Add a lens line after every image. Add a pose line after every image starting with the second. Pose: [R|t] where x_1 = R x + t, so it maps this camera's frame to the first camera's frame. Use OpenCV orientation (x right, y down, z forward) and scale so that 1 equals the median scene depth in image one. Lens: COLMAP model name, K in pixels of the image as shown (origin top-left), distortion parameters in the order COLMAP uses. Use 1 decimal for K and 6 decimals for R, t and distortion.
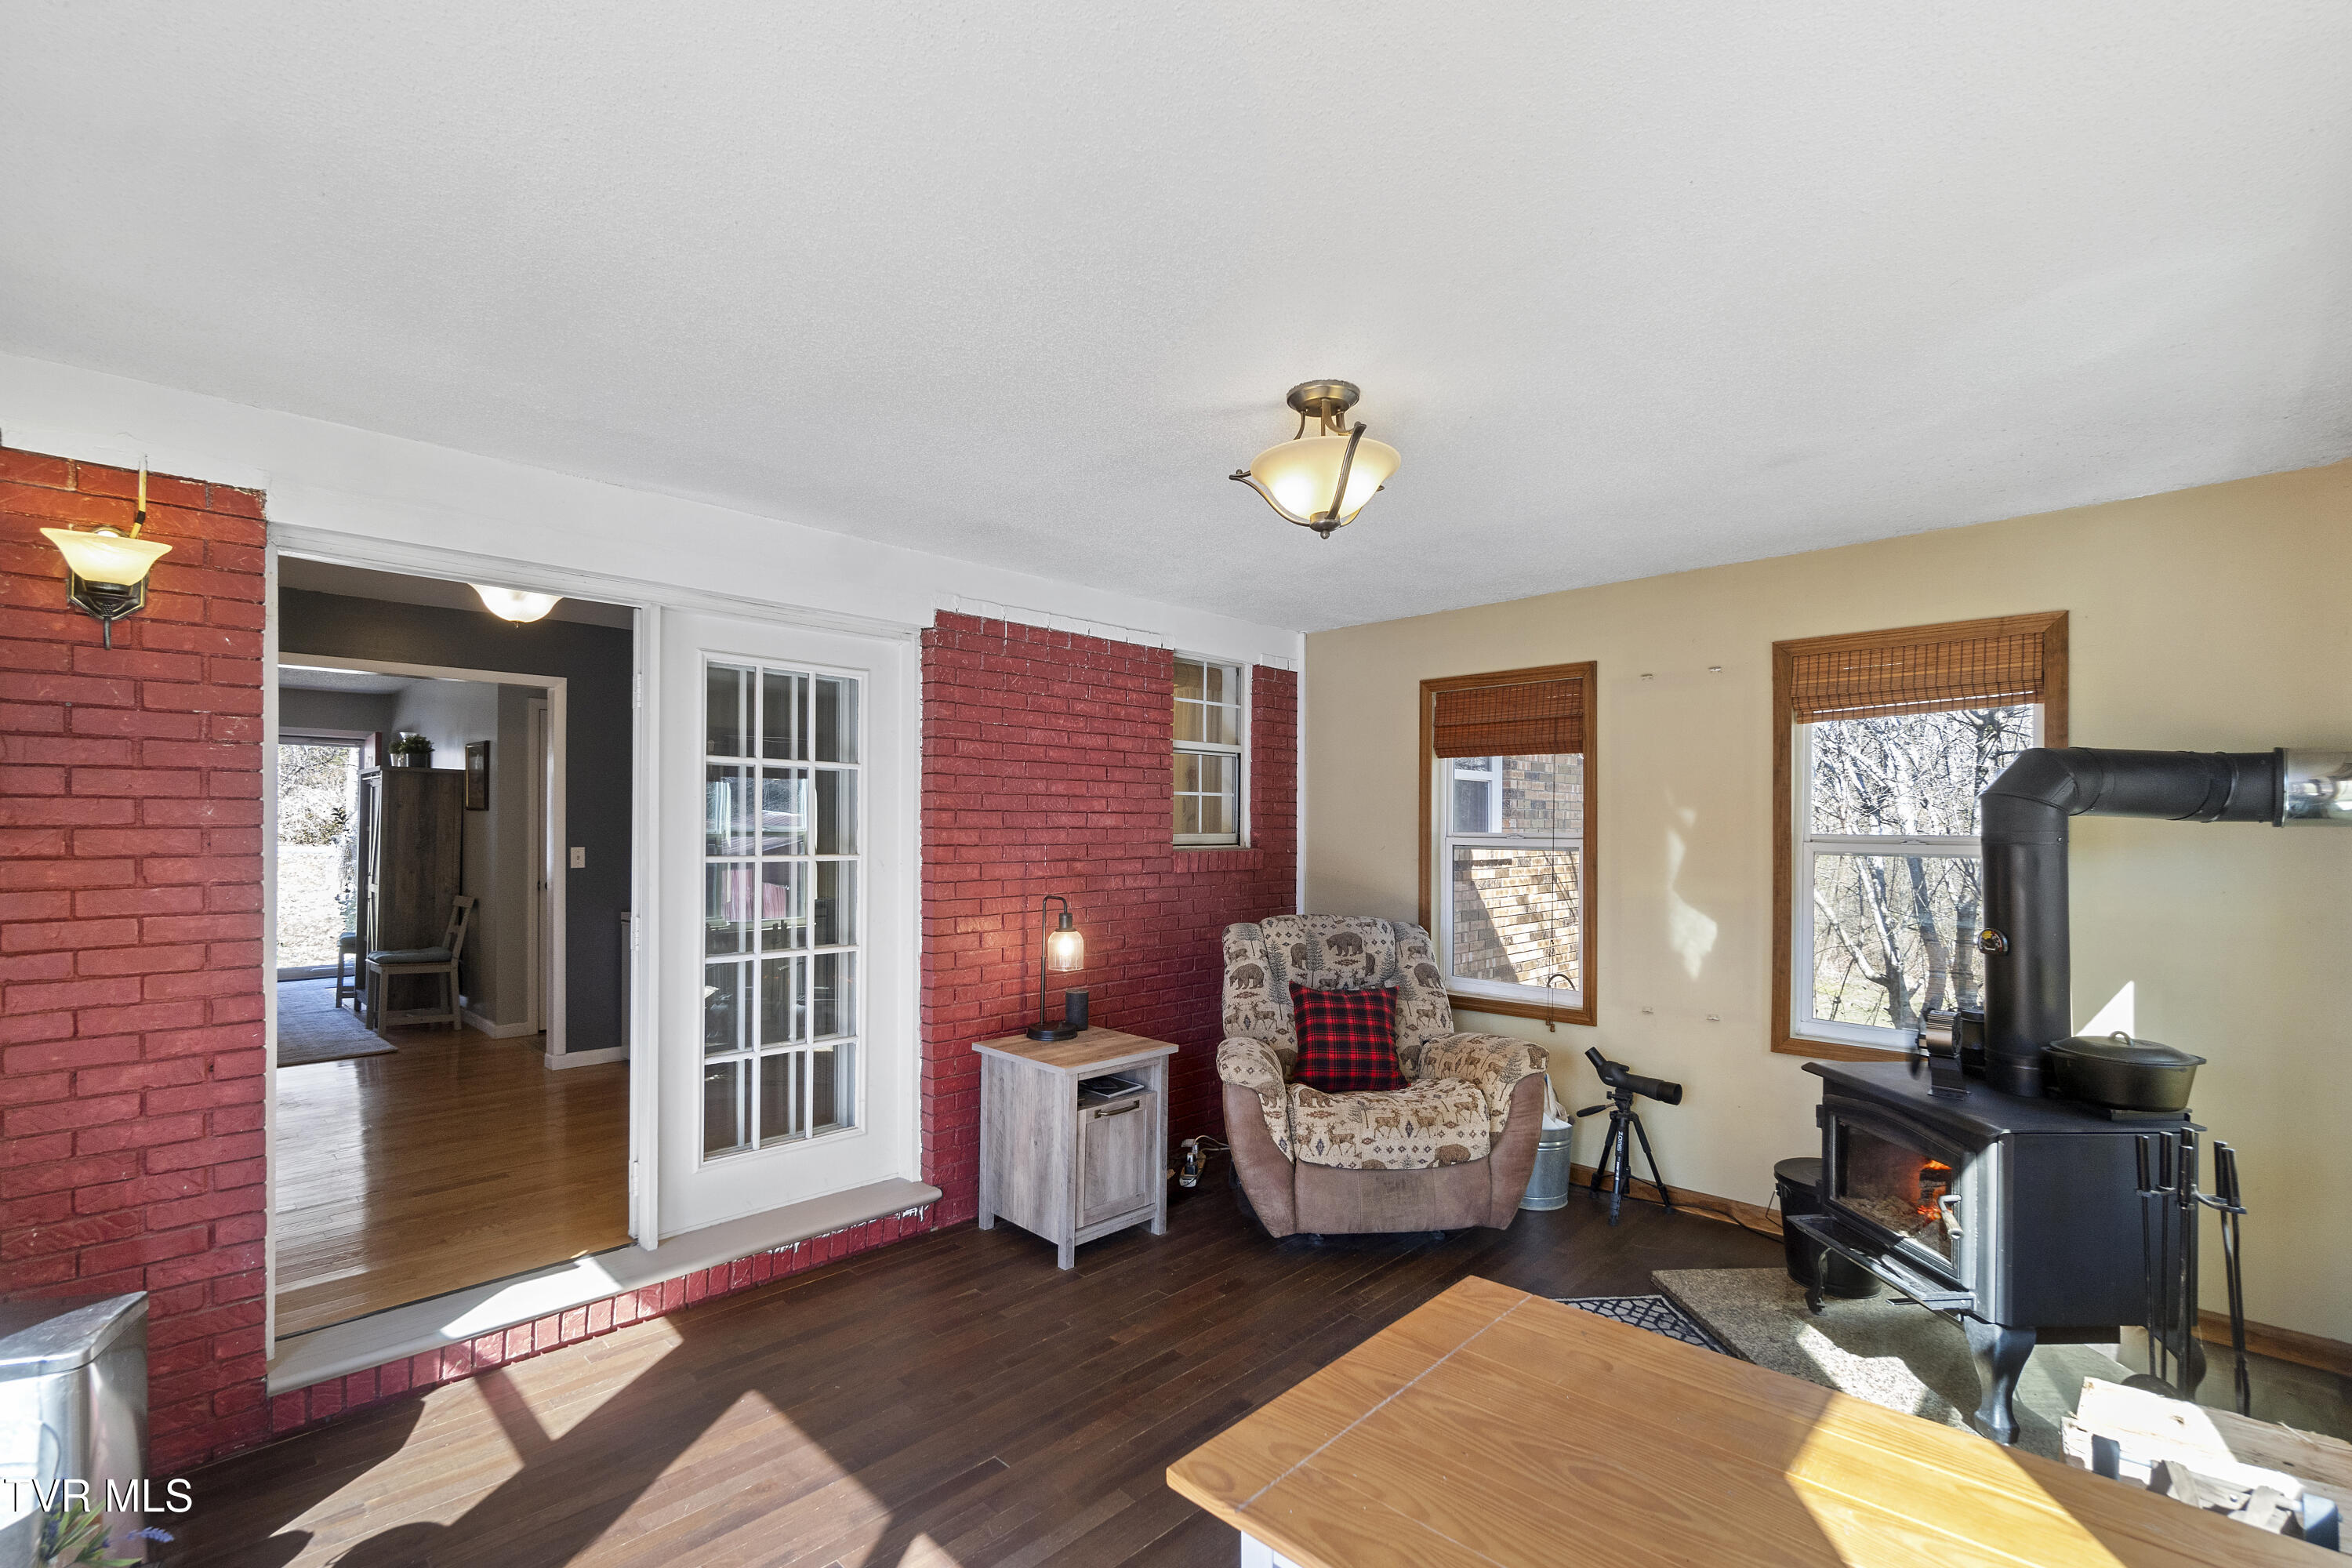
lens RADIAL K [[1027.7, 0, 1175.6], [0, 1027.7, 822.5], [0, 0, 1]] dist [-0.010953, 0.003326]
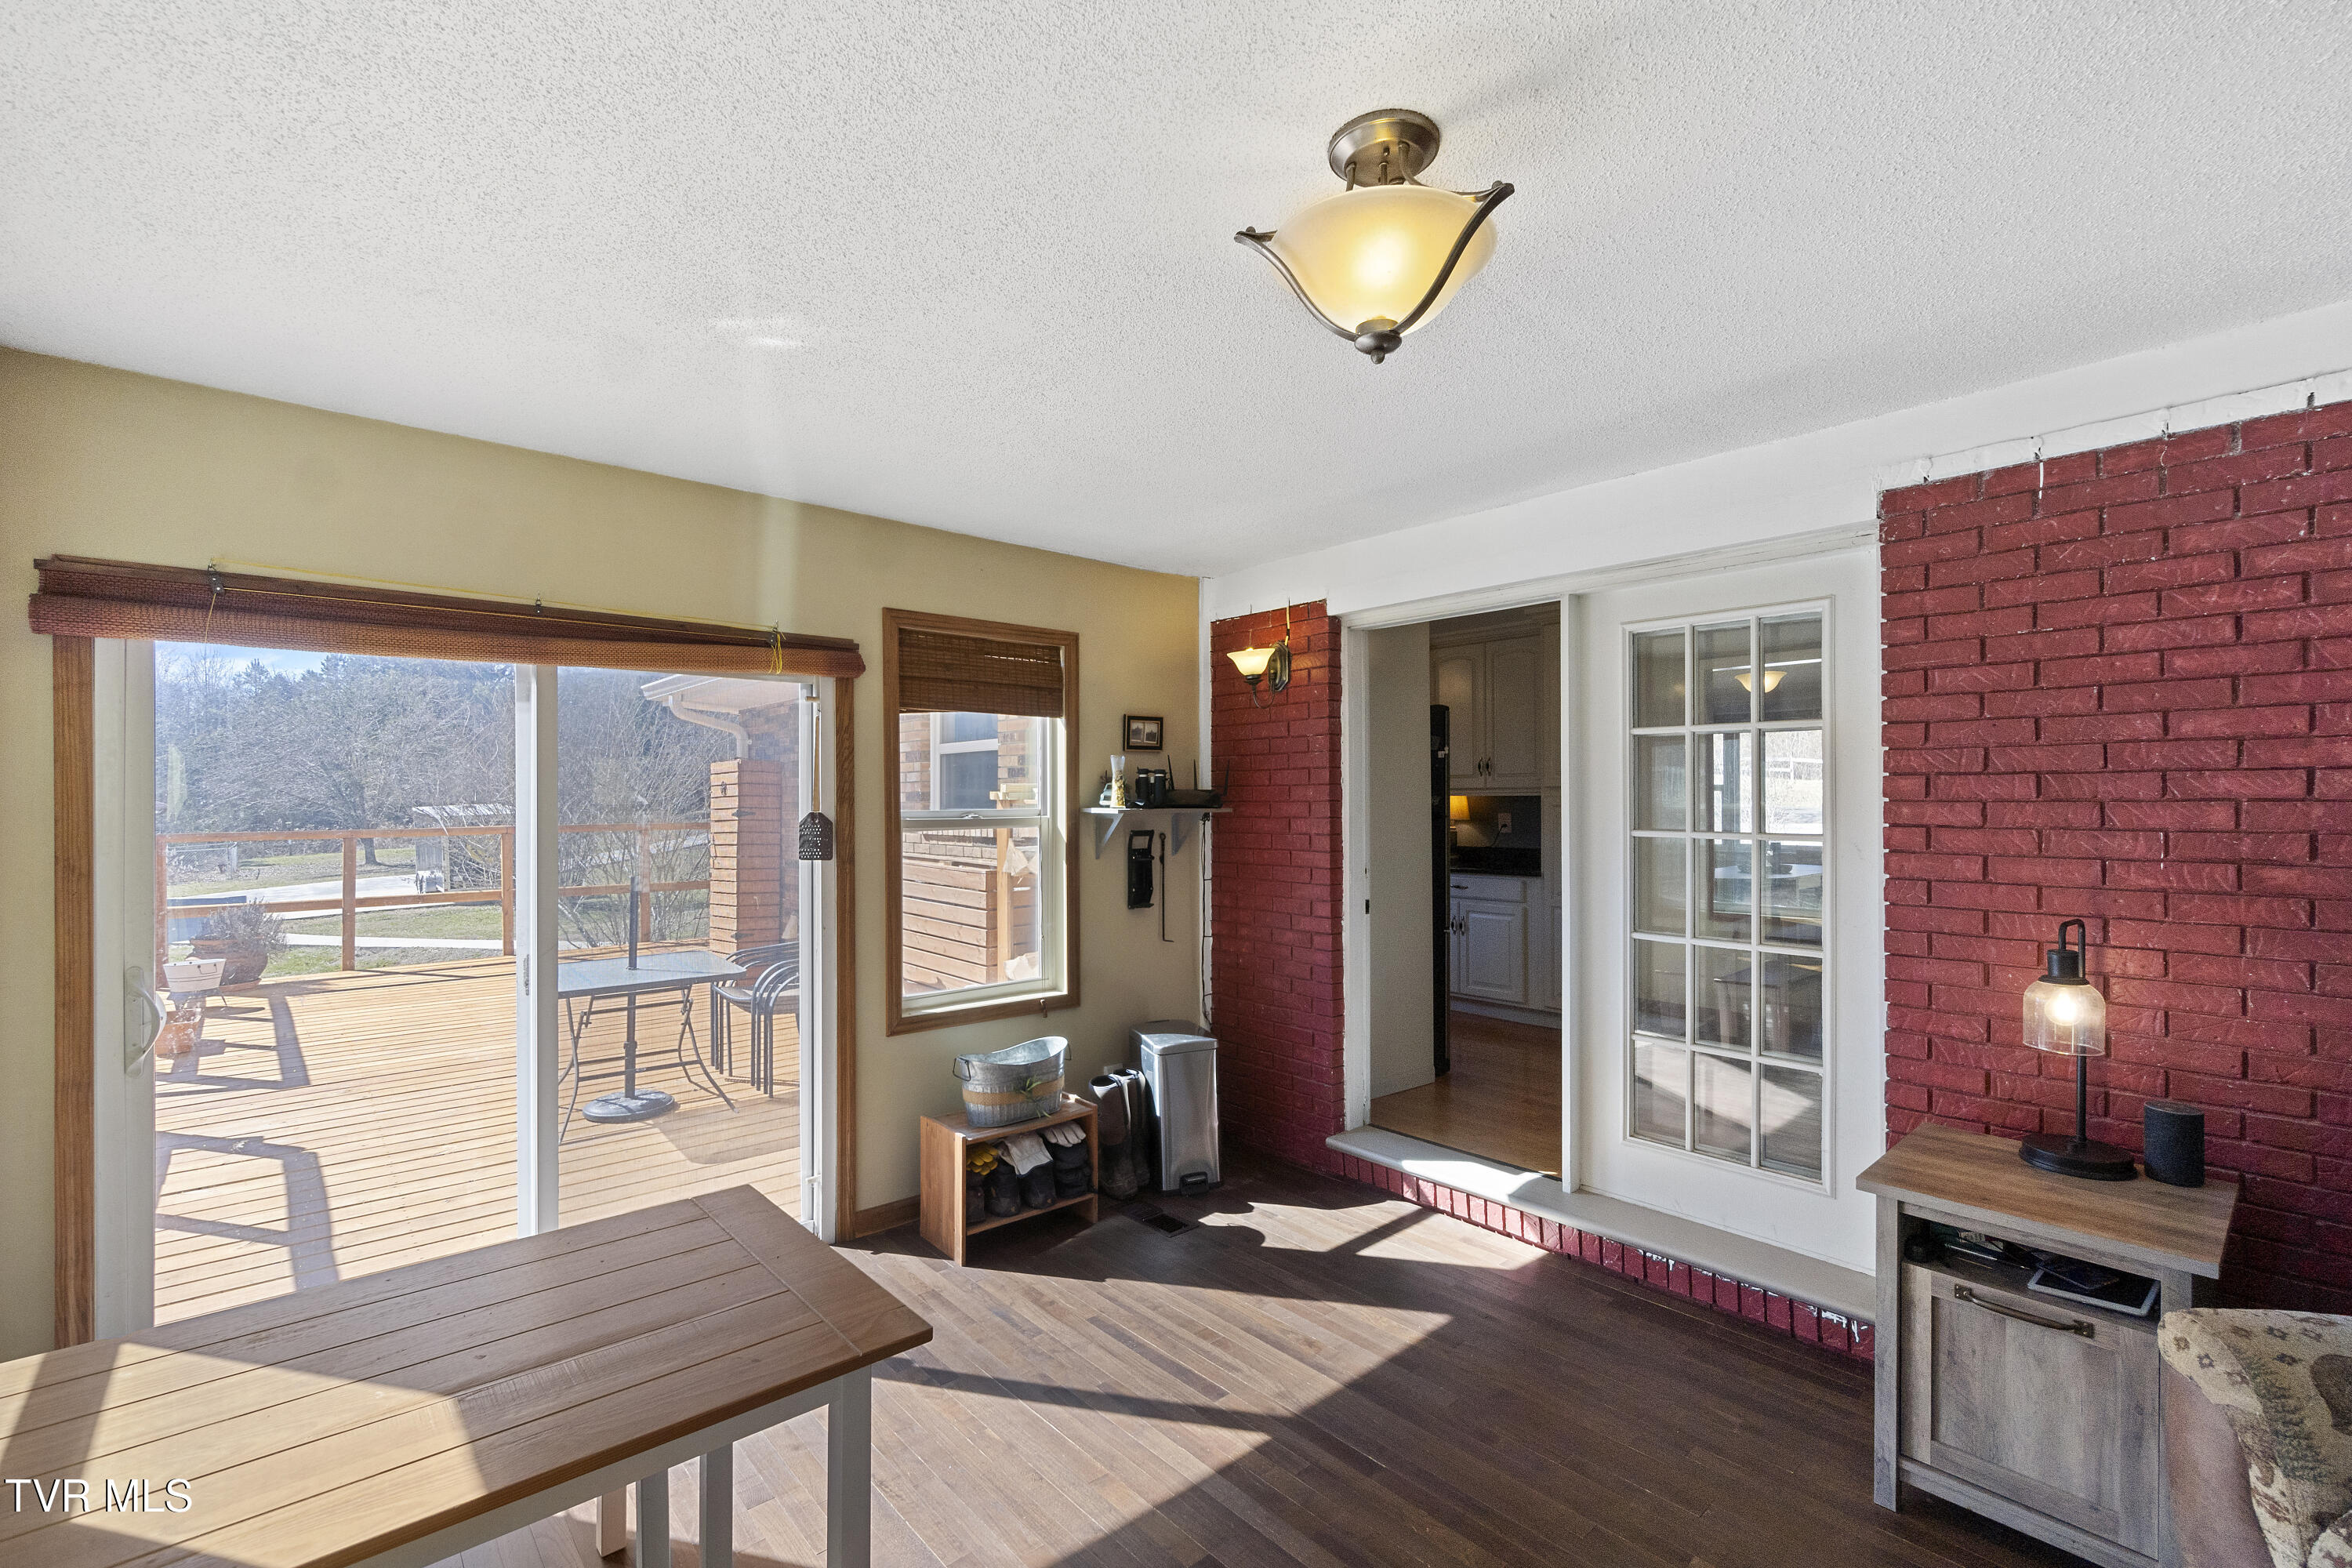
lens RADIAL K [[1027.7, 0, 1172.9], [0, 1027.7, 784.8], [0, 0, 1]] dist [-0.010953, 0.003326]
pose [[-0.076797, -0.012591, -0.996967, 0.611635], [0.011174, 0.999847, -0.013489, -0.002000], [0.996984, -0.012176, -0.076645, 0.682939]]
